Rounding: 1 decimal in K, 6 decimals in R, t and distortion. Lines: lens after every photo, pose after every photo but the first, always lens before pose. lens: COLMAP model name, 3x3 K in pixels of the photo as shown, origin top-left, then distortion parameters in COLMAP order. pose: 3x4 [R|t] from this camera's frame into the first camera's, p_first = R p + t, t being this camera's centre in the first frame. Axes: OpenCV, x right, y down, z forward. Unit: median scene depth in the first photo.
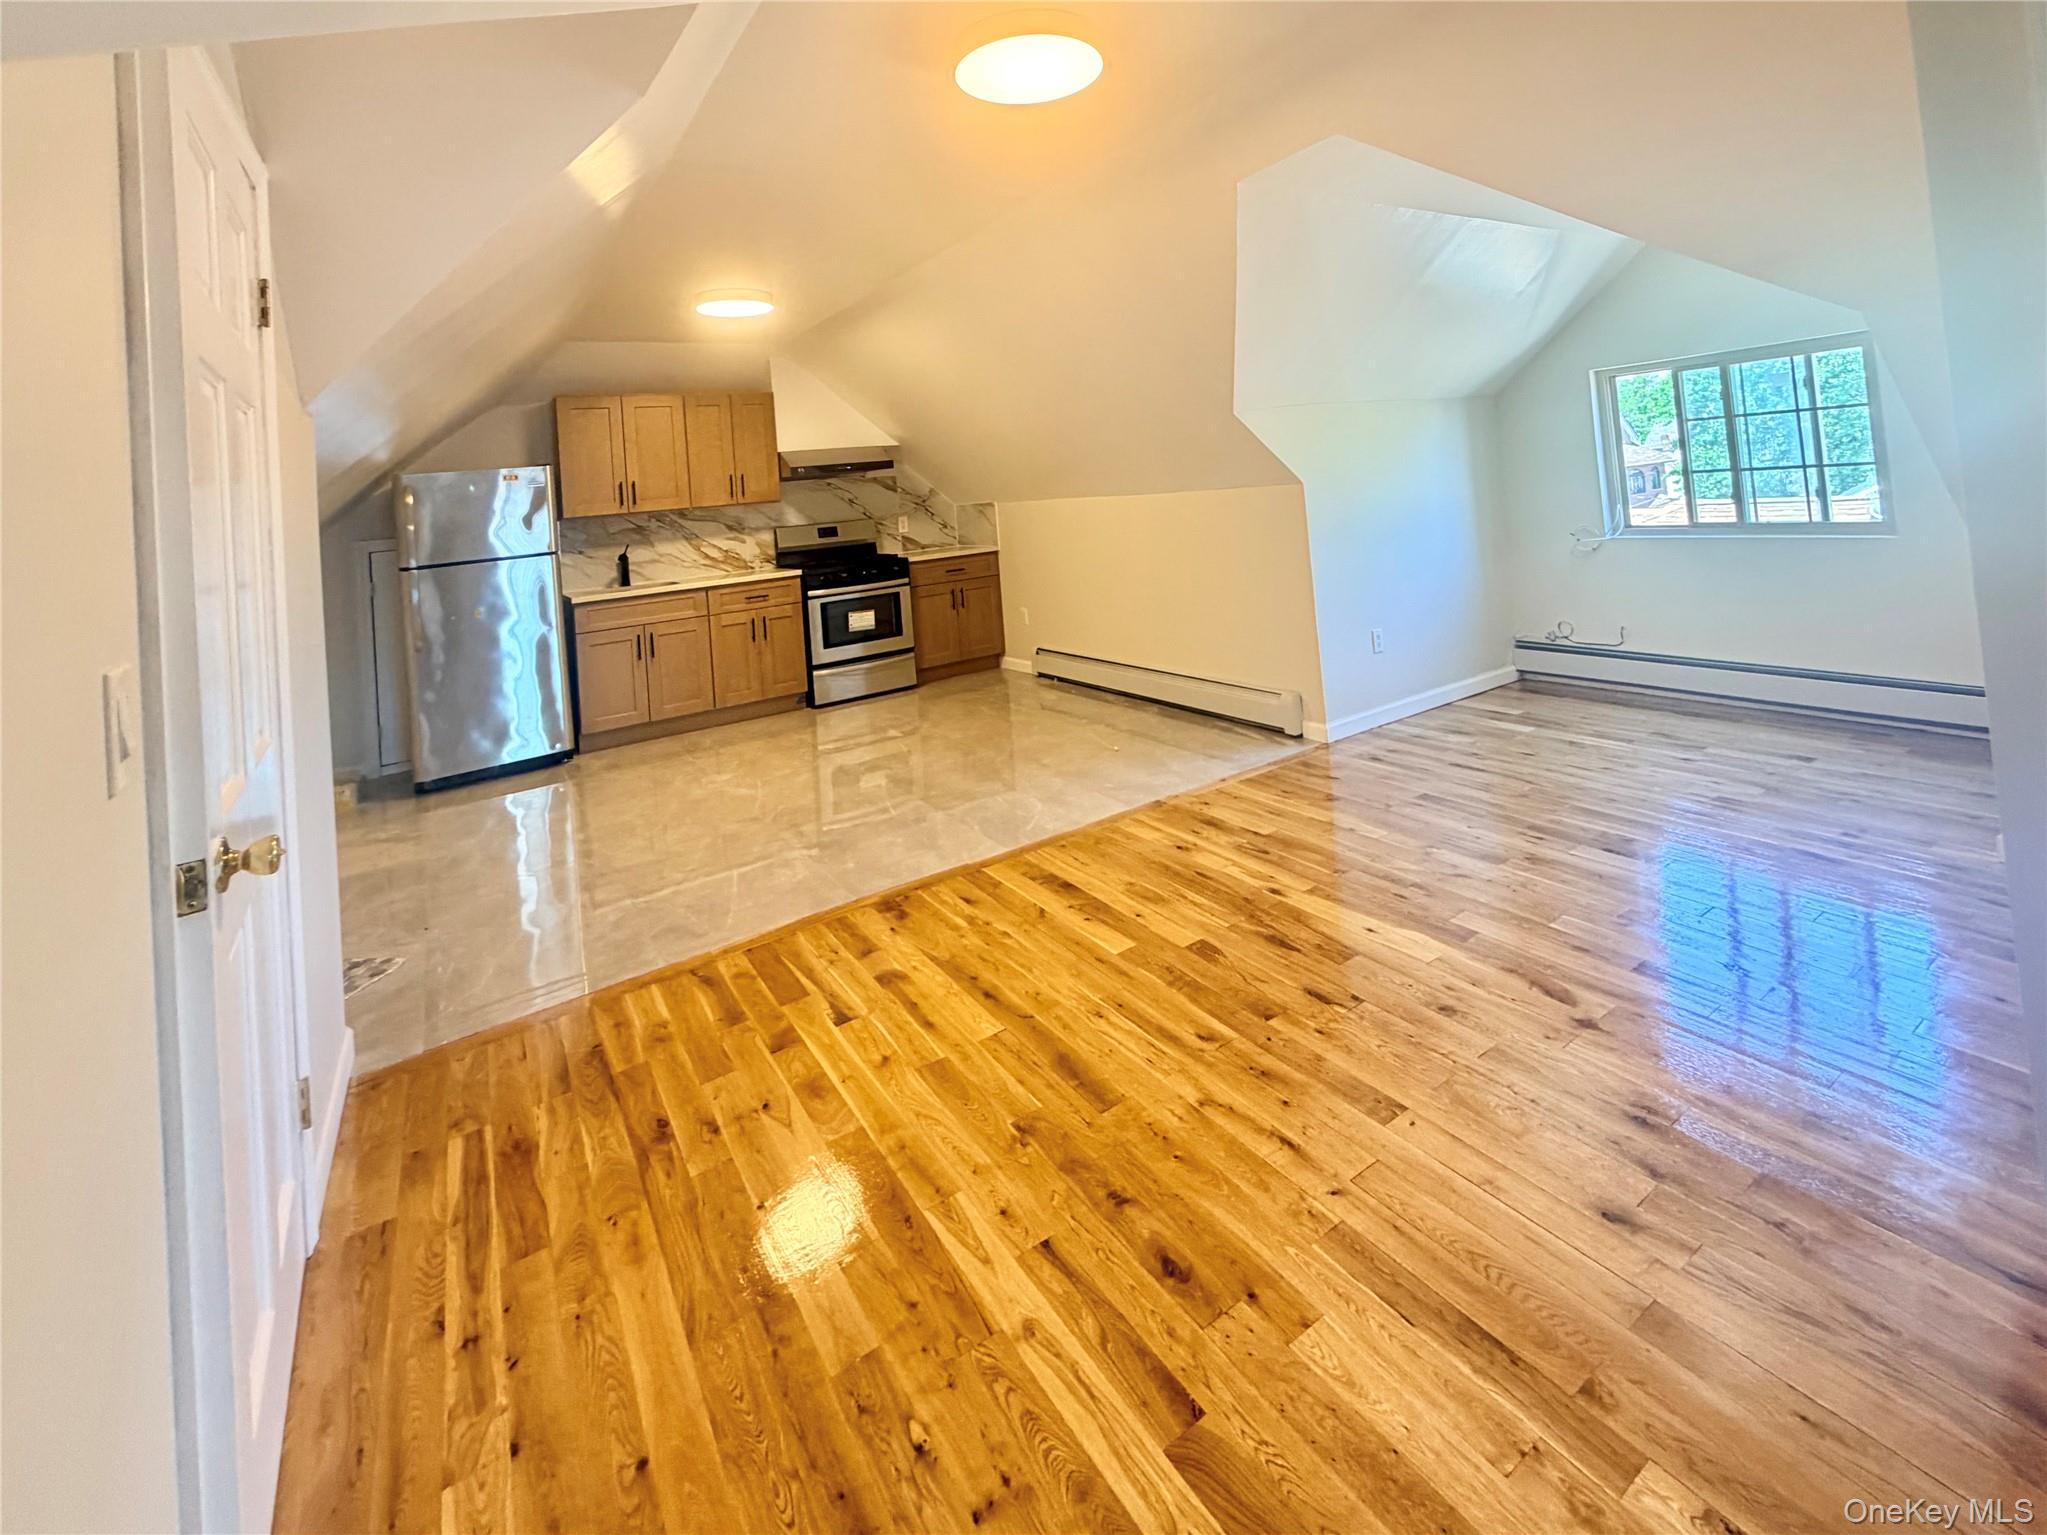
lens RADIAL K [[928.2, 0, 1020.6], [0, 928.2, 456.3], [0, 0, 1]] dist [-0.001706, 0.000800]
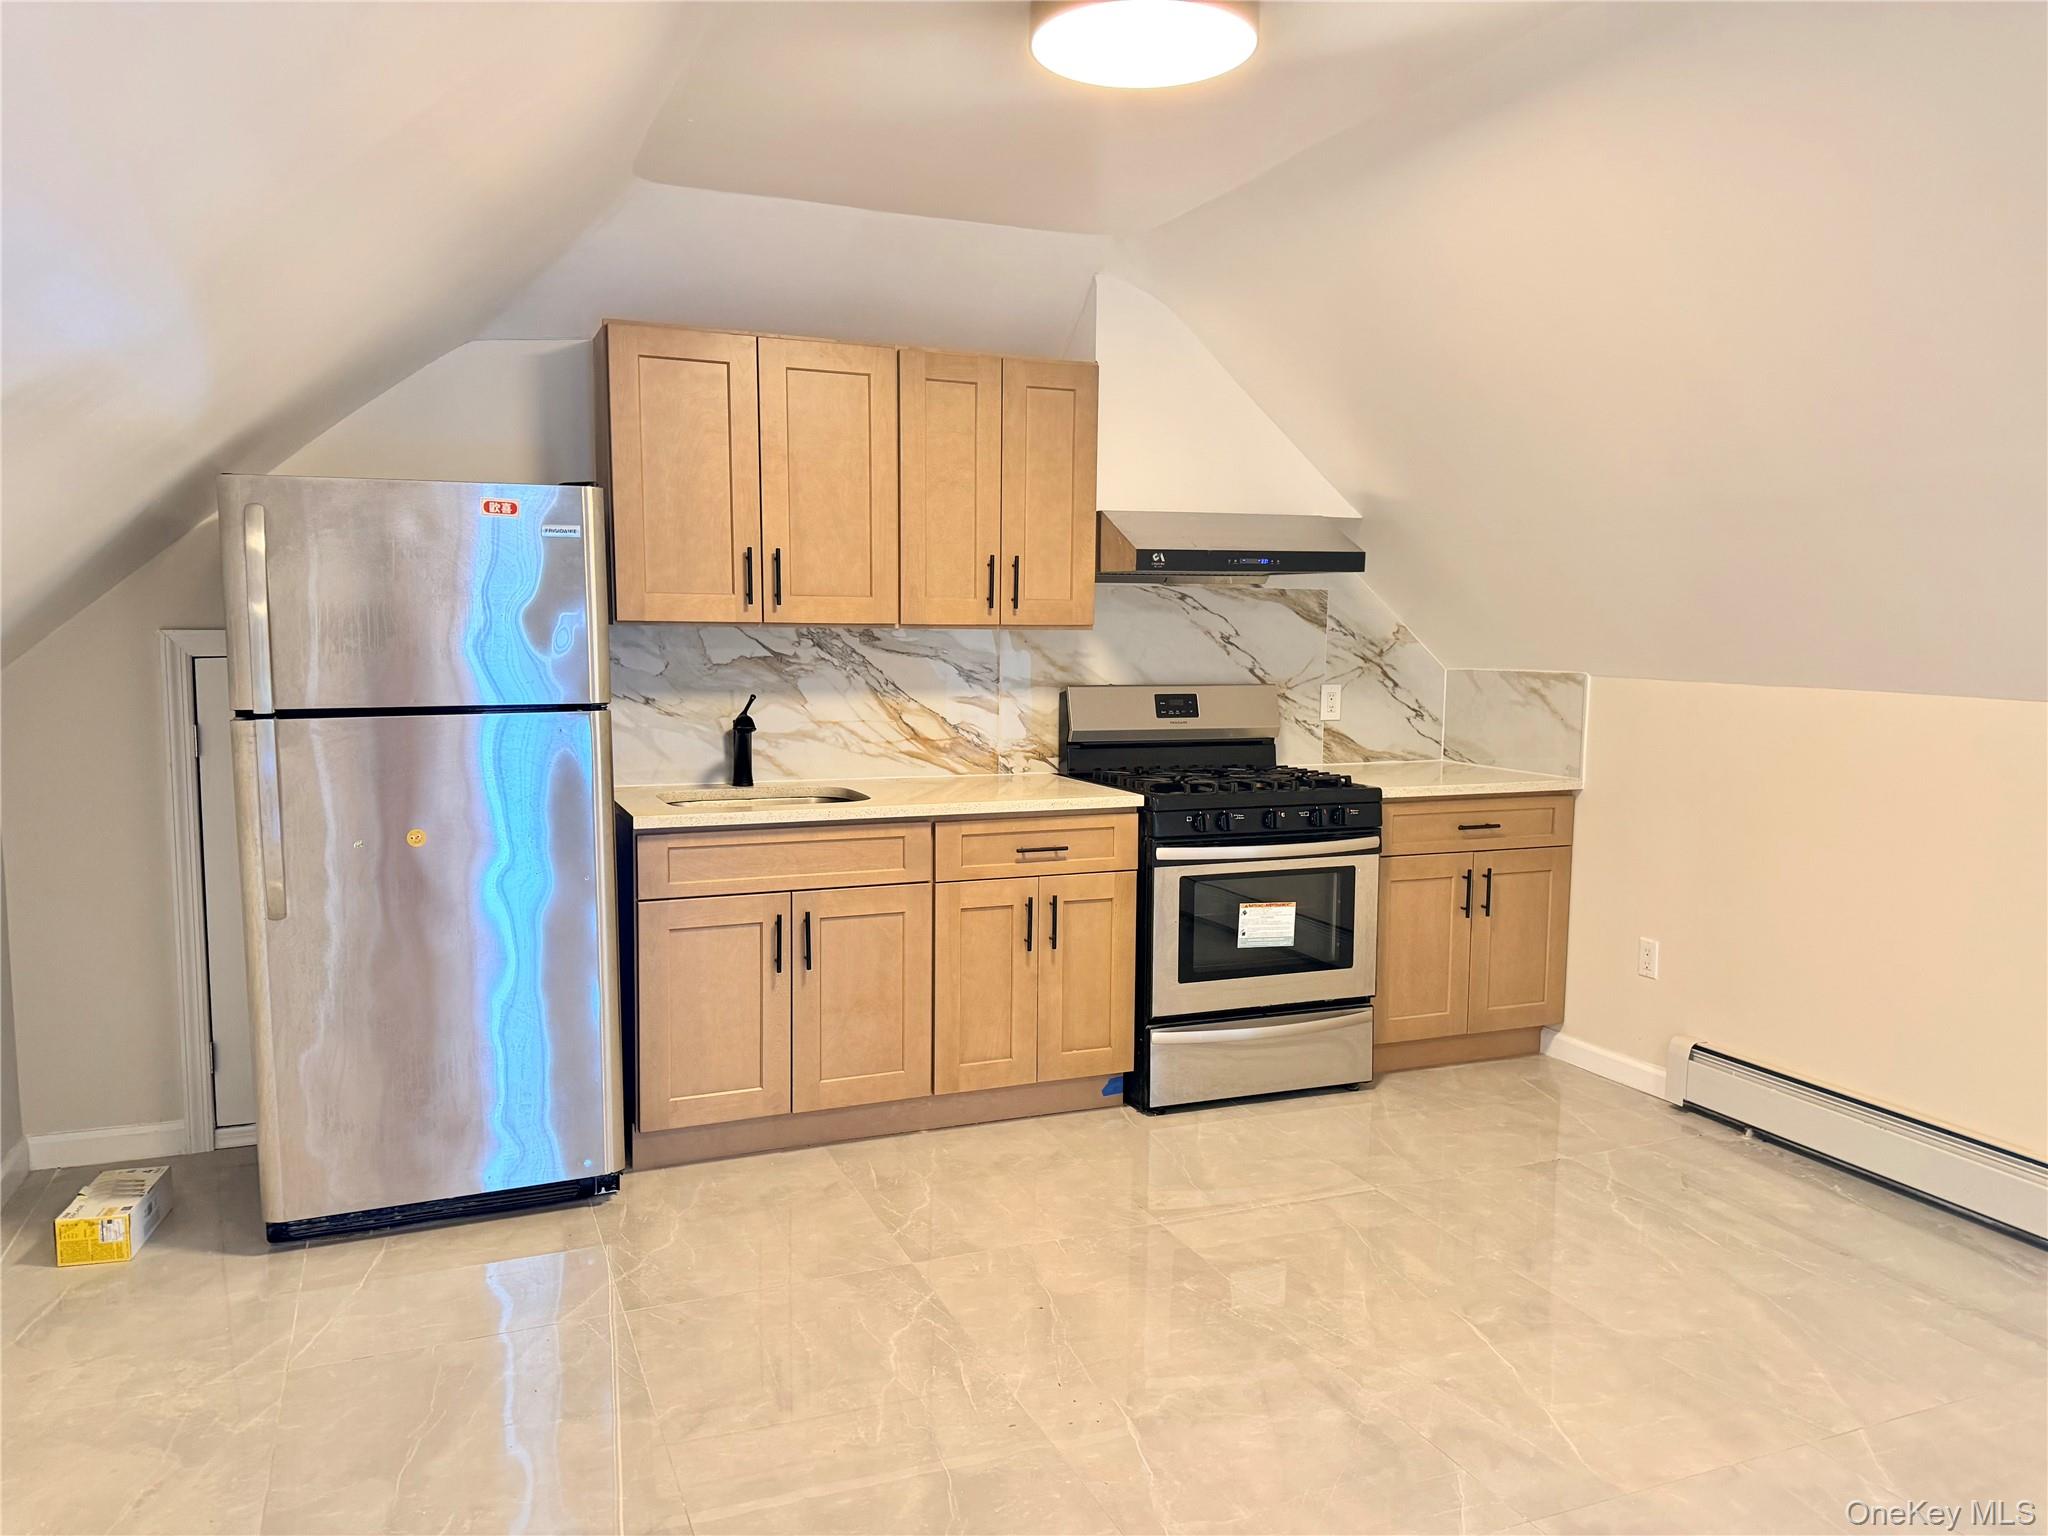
lens RADIAL K [[1432.3, 0, 1039.8], [0, 1432.3, 788.1], [0, 0, 1]] dist [0.052357, -0.066790]
pose [[0.984282, 0.109443, -0.138607, -0.198783], [-0.086775, 0.983268, 0.160171, 0.019718], [0.153817, -0.145626, 0.977309, 0.367288]]
